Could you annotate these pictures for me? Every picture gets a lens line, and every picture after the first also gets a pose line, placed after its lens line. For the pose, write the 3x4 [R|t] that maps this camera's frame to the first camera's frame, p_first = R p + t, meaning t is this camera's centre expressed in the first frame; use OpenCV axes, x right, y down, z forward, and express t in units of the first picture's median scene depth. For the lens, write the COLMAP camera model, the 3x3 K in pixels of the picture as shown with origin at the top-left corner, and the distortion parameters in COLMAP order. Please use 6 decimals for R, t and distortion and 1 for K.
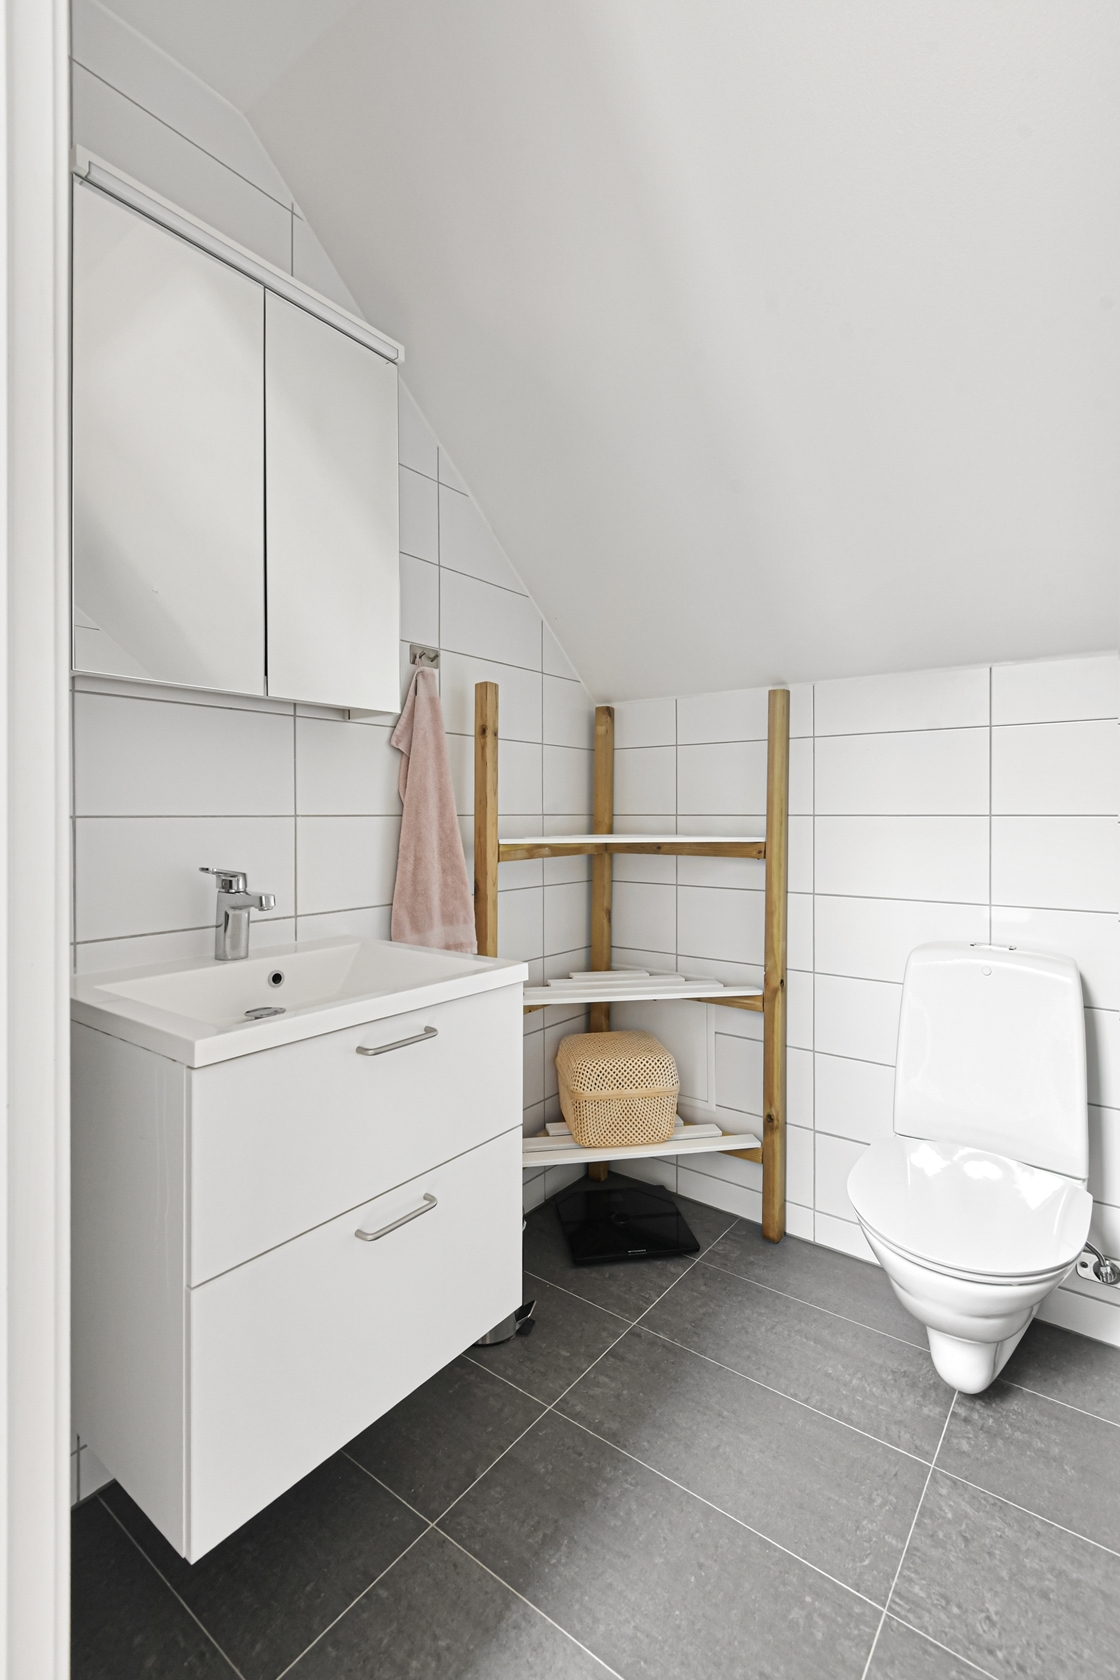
lens RADIAL K [[767.2, 0, 560.2], [0, 767.2, 815.7], [0, 0, 1]] dist [-0.000297, -0.000748]
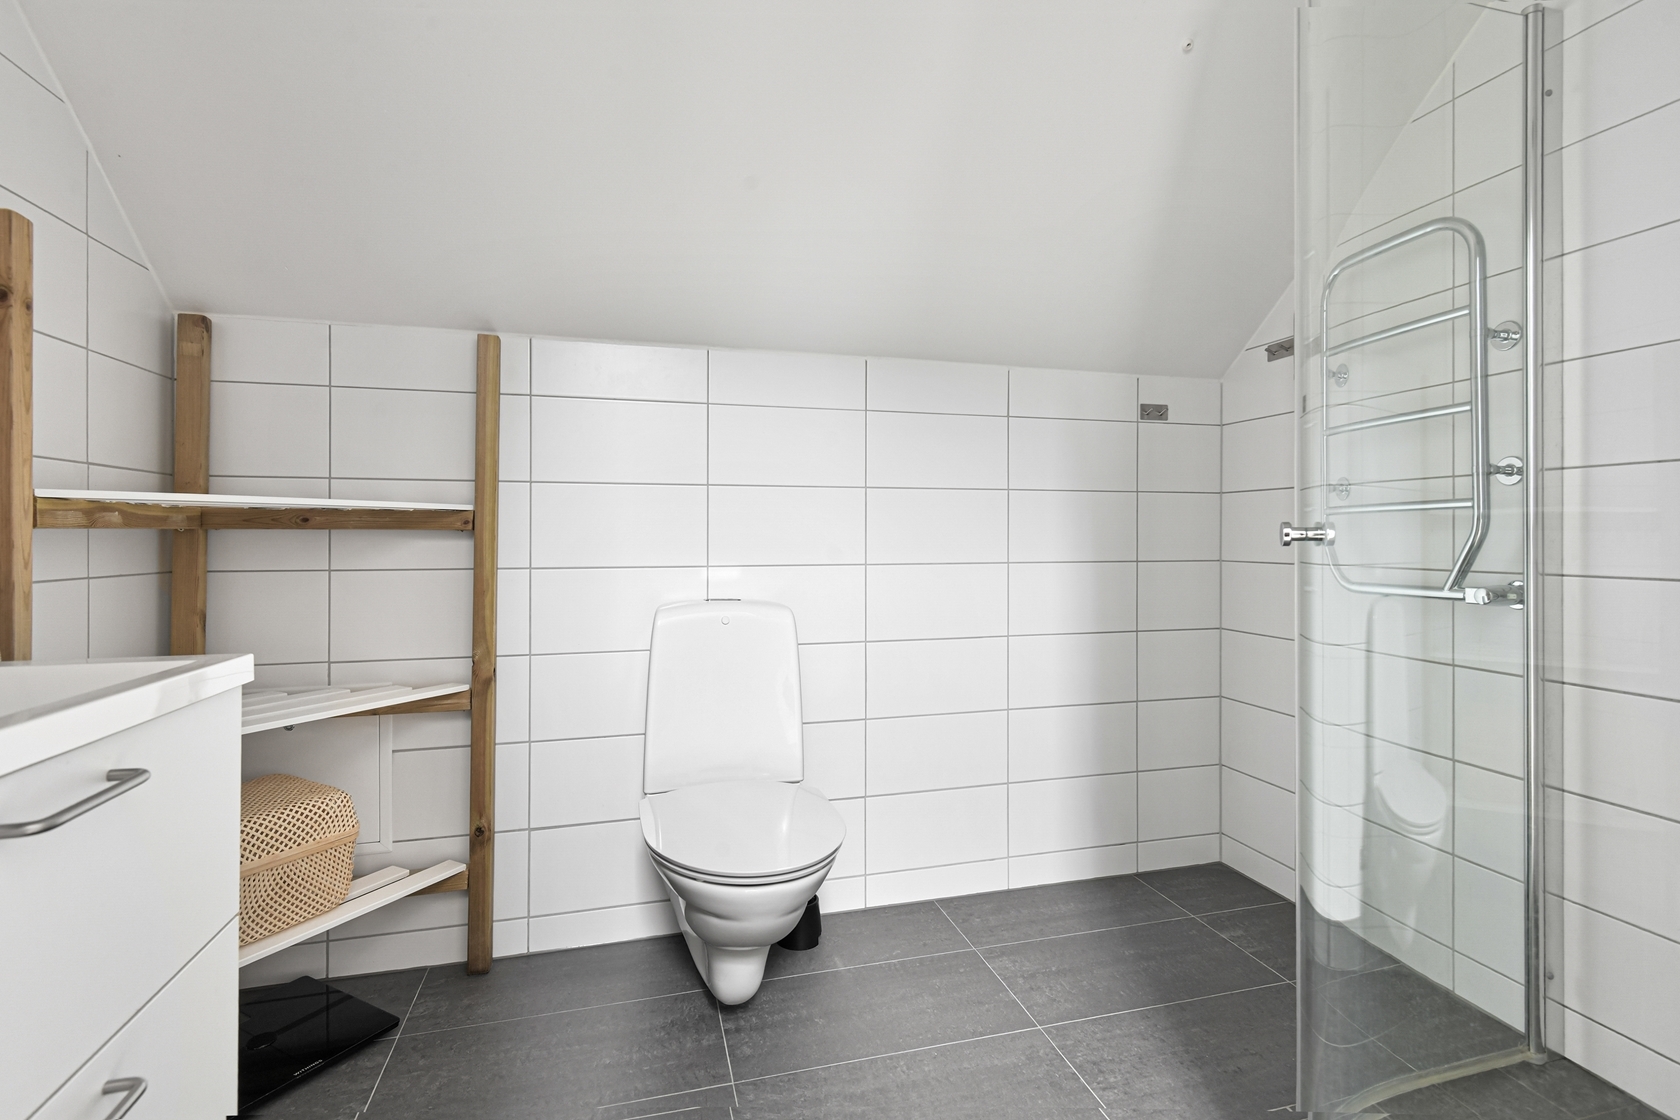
lens RADIAL K [[768.4, 0, 840.2], [0, 768.4, 540.4], [0, 0, 1]] dist [0.017373, -0.014533]
pose [[0.603543, 0.000125, 0.797331, -0.170046], [-0.003625, 0.999990, 0.002587, 0.063849], [-0.797322, -0.004452, 0.603537, 0.155631]]
